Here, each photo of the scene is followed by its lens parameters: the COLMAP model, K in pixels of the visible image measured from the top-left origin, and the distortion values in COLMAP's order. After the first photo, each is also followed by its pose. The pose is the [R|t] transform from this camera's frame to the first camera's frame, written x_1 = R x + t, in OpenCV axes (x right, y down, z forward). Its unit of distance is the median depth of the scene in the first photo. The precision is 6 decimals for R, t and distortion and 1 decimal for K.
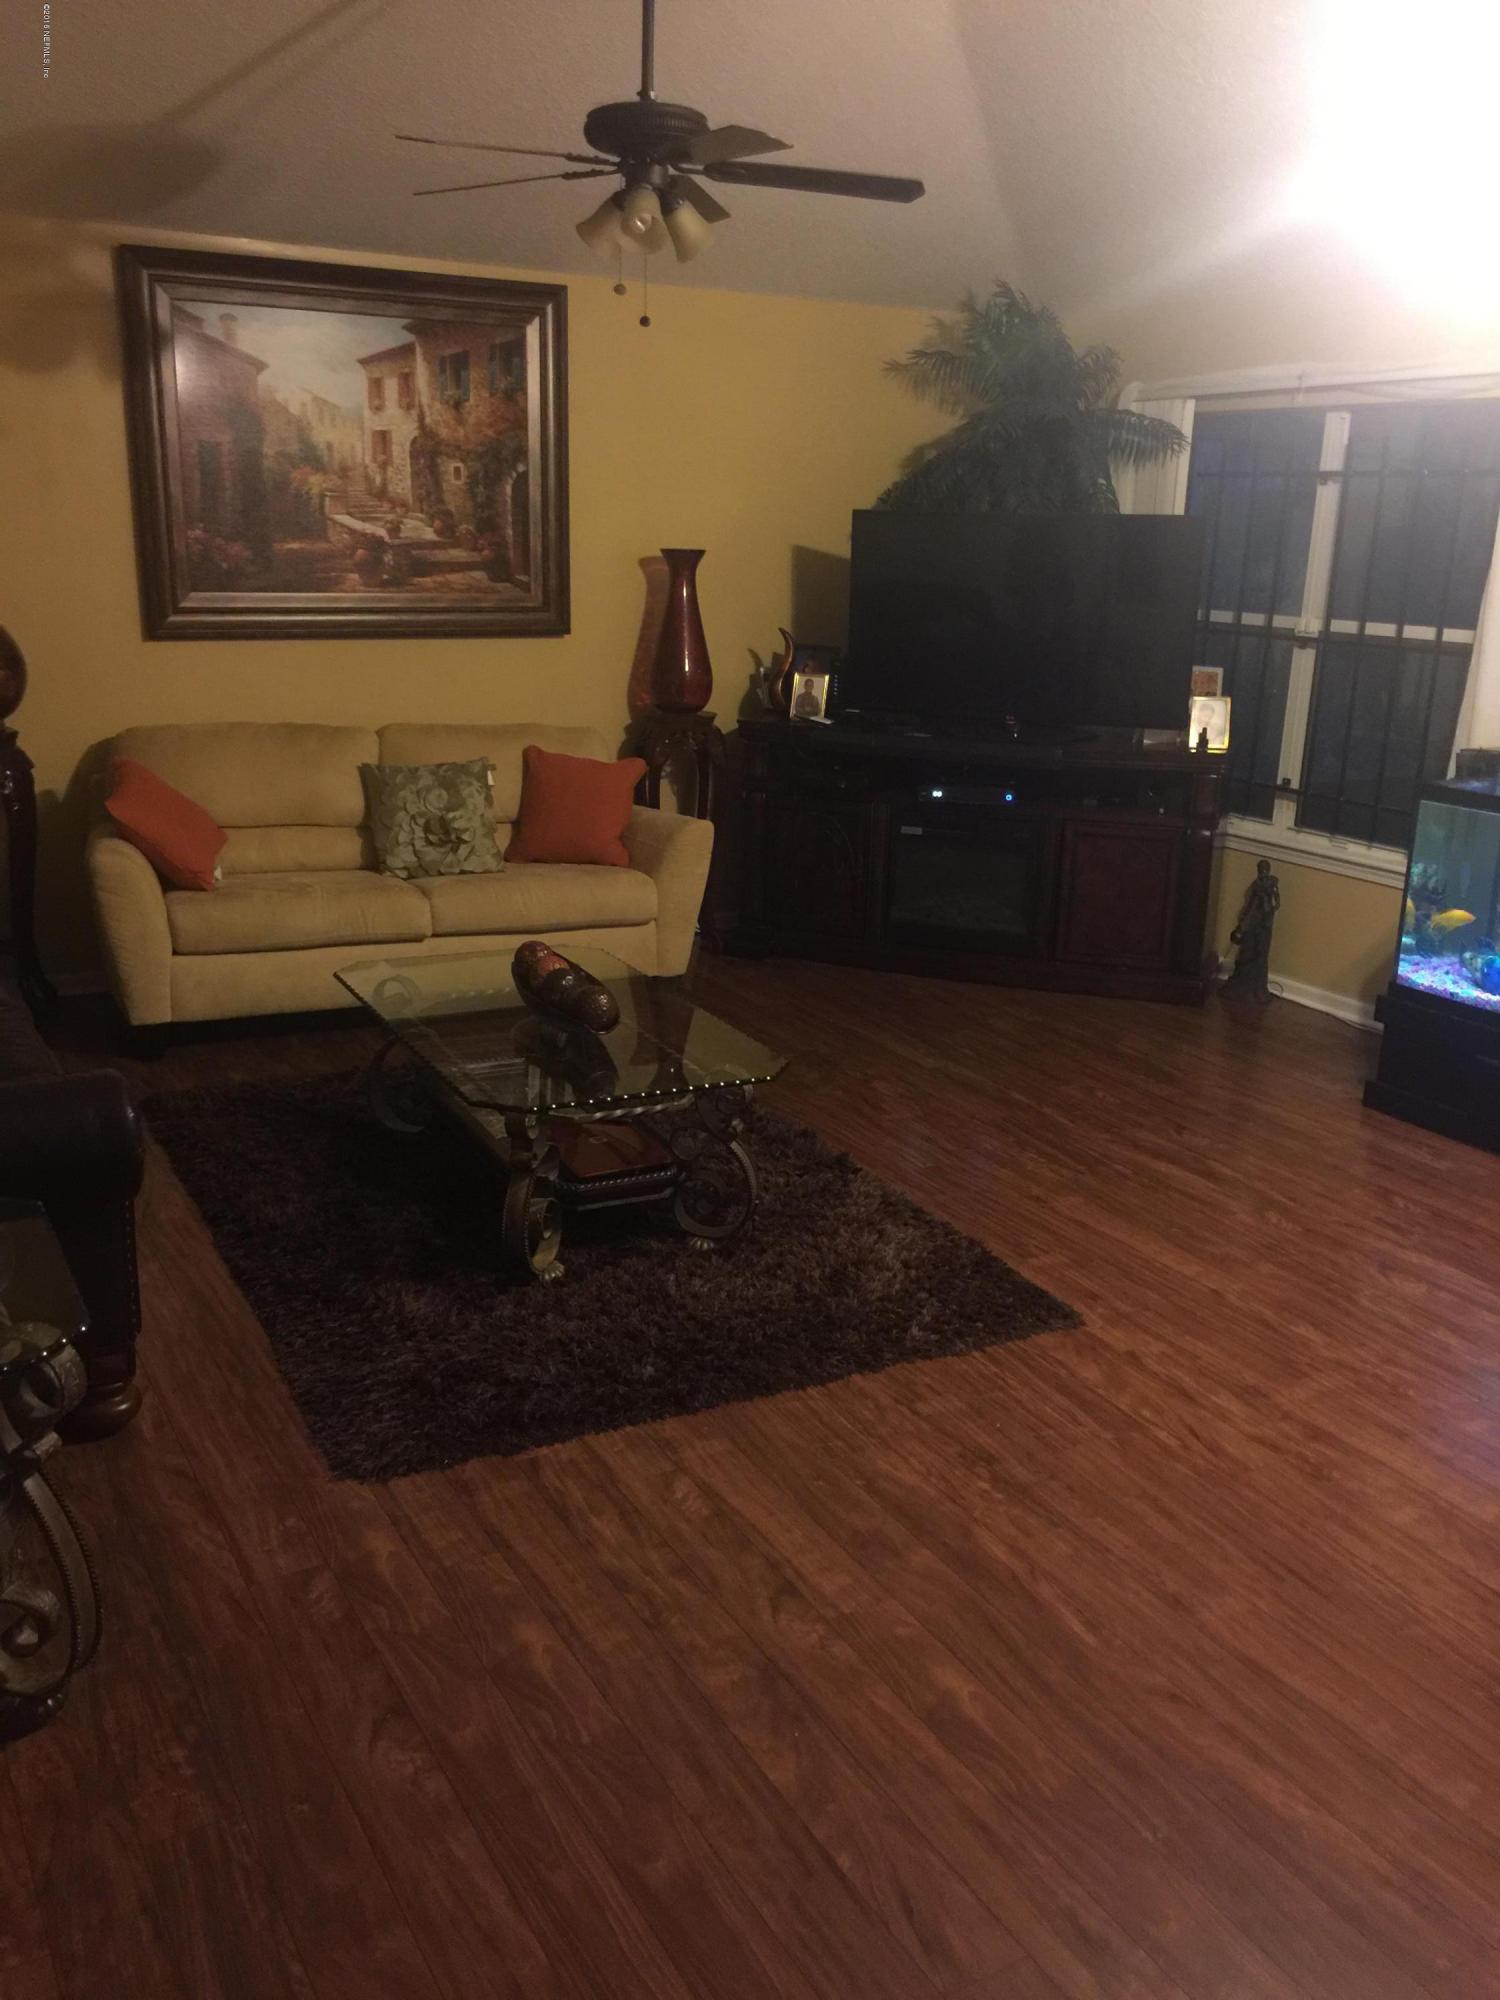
lens RADIAL K [[1720.1, 0, 737.9], [0, 1720.1, 1007.1], [0, 0, 1]] dist [0.063076, -0.061135]
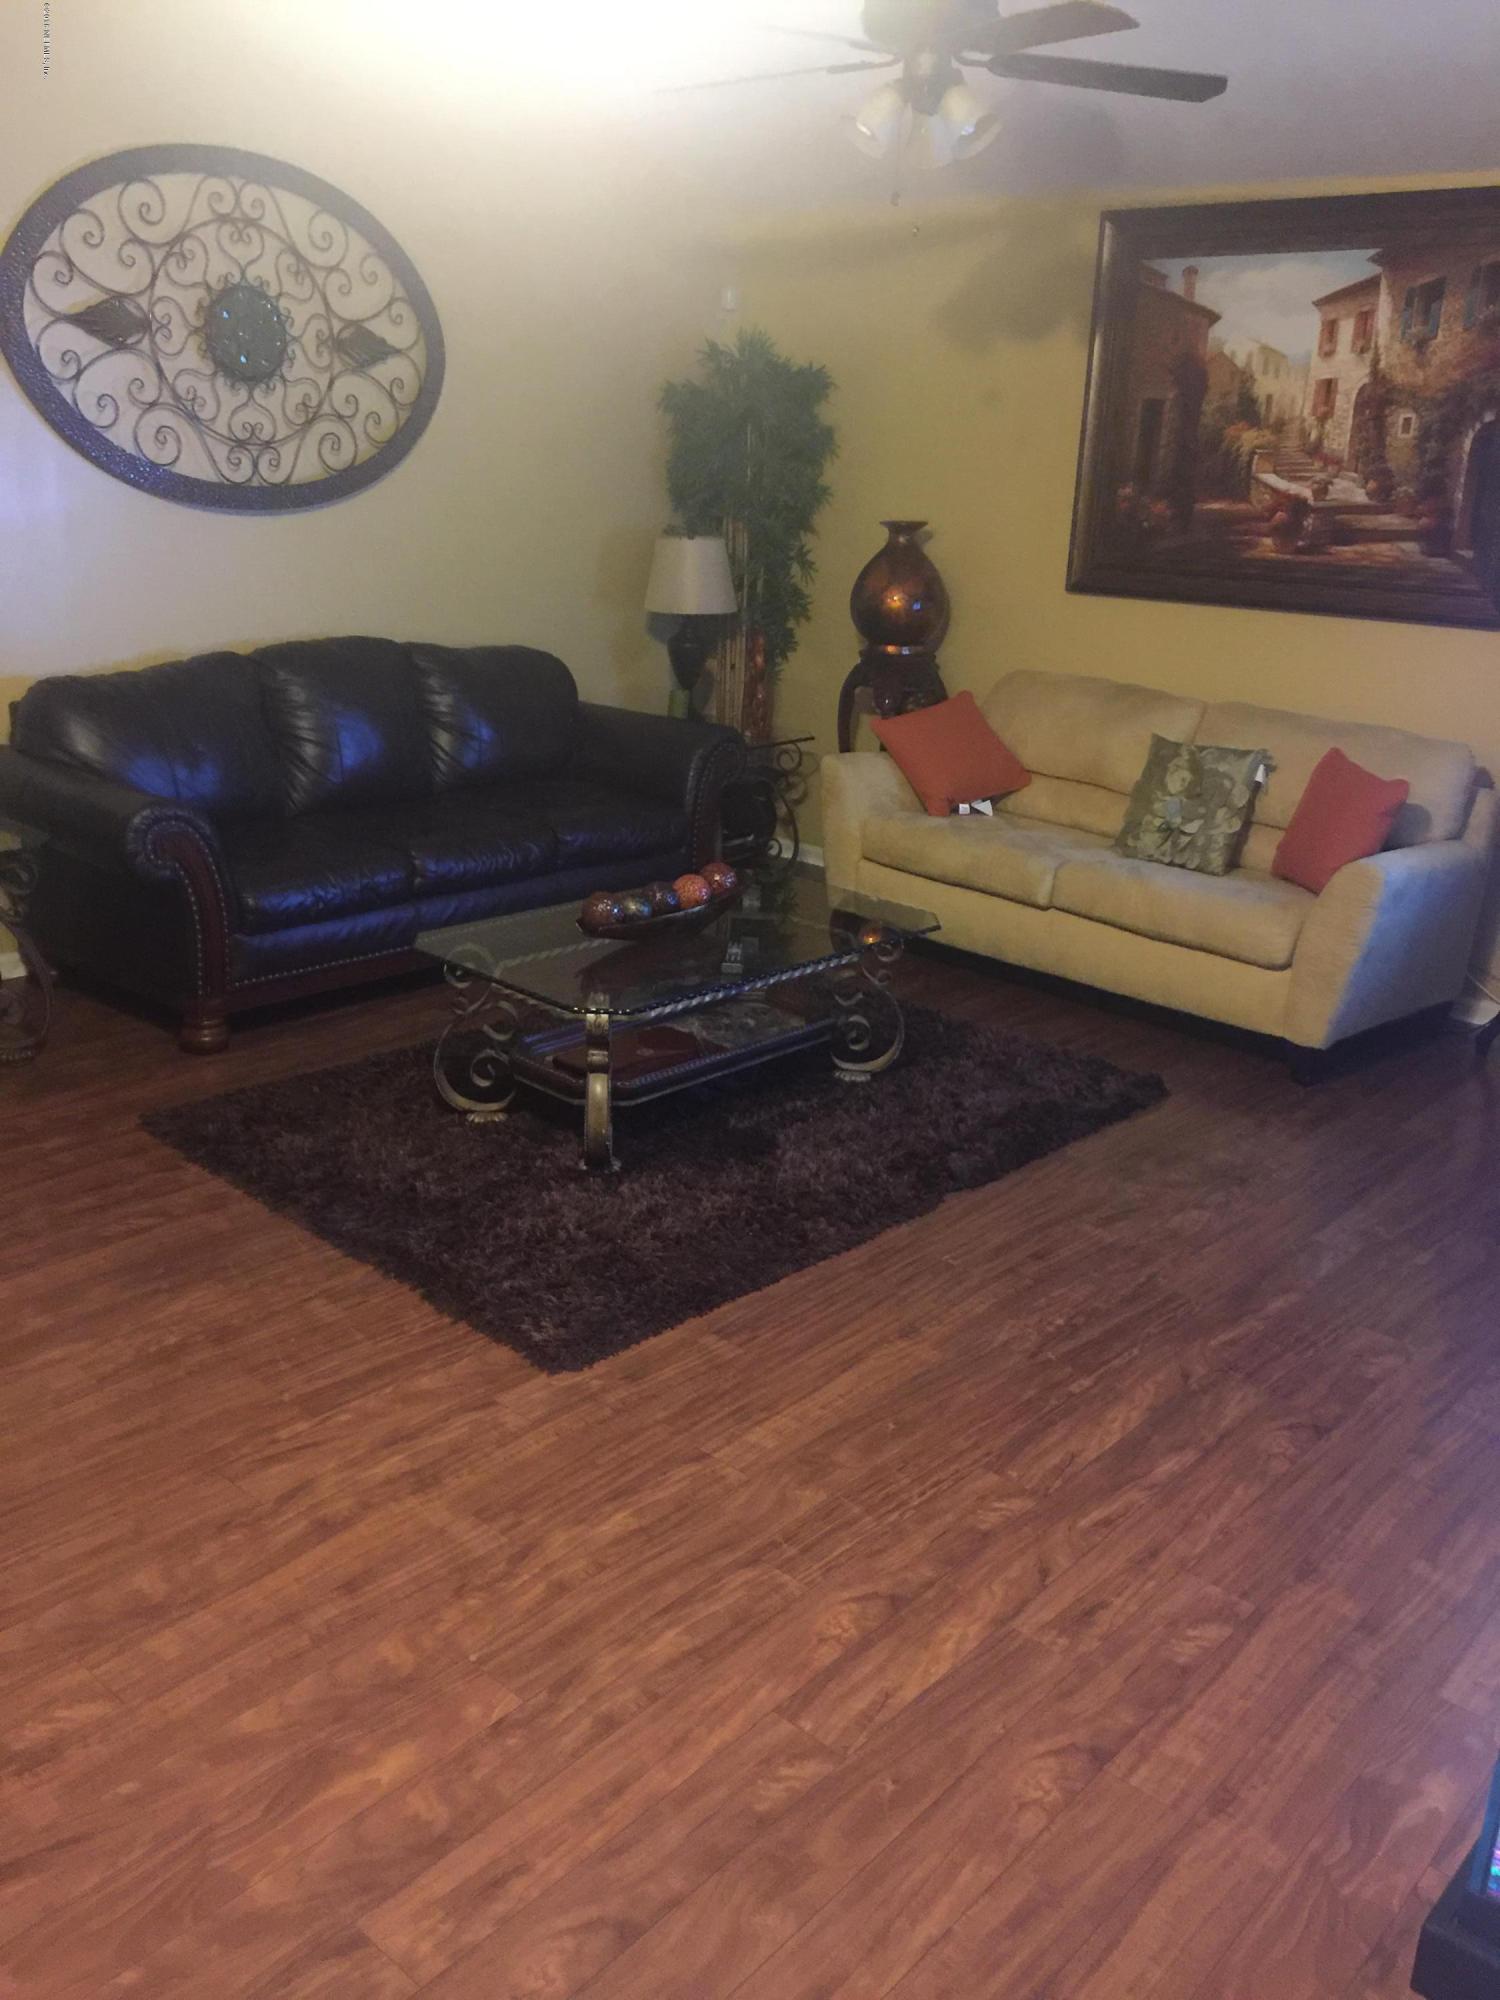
lens RADIAL K [[1720.1, 0, 733.4], [0, 1720.1, 996.5], [0, 0, 1]] dist [0.063076, -0.061135]
pose [[0.328831, 0.275539, -0.903298, 0.594543], [-0.291896, 0.939309, 0.180264, -0.107277], [0.898146, 0.204393, 0.389303, 0.445739]]
